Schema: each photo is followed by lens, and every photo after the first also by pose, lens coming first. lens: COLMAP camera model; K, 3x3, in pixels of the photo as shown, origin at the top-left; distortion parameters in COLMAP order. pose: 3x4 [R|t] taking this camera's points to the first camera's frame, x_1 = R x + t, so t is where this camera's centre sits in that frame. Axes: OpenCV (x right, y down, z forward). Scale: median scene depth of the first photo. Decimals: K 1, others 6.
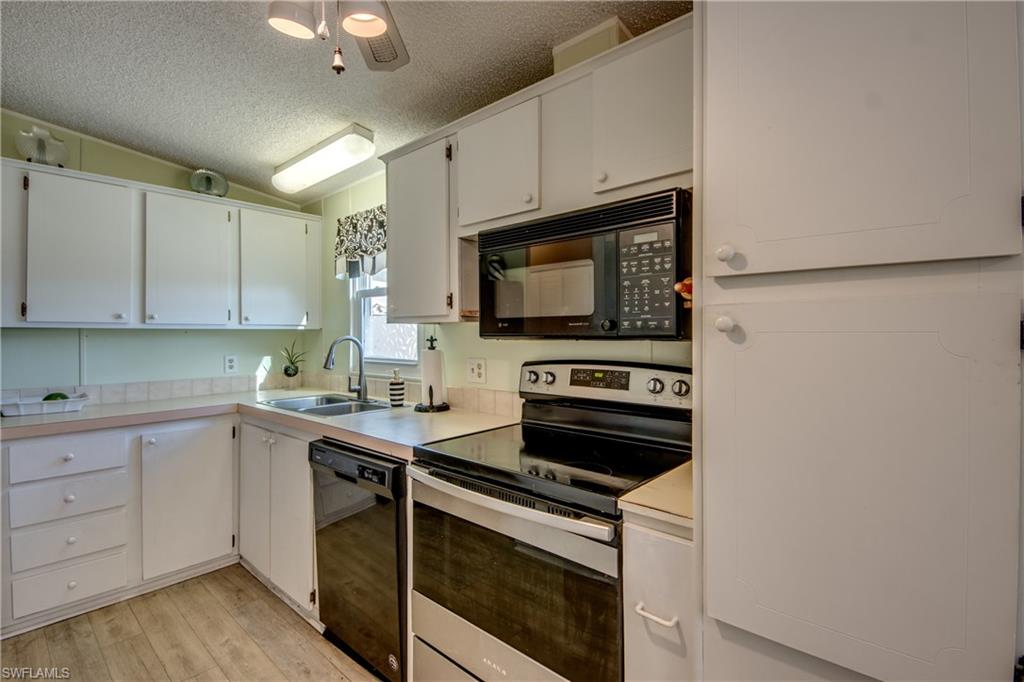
lens RADIAL K [[453.9, 0, 555.5], [0, 453.9, 332.5], [0, 0, 1]] dist [0.018245, -0.011273]
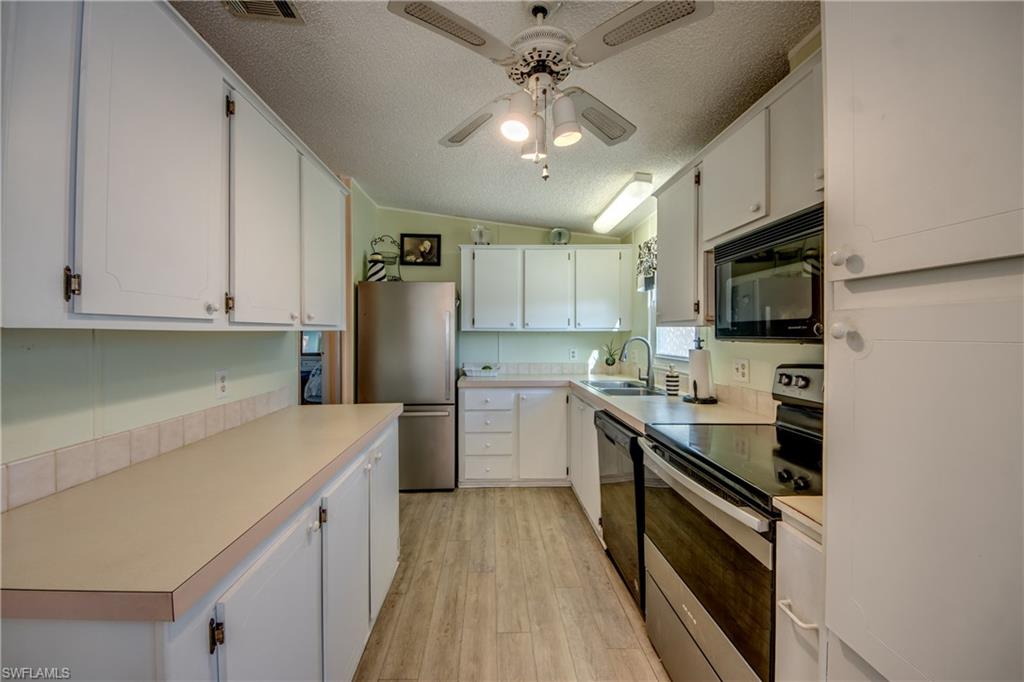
lens RADIAL K [[385.3, 0, 514.6], [0, 385.3, 334.2], [0, 0, 1]] dist [0.012174, -0.010247]
pose [[0.695965, 0.004132, -0.718063, 0.136624], [-0.002023, 0.999991, 0.003793, -0.003541], [0.718072, -0.001187, 0.695967, -0.017366]]
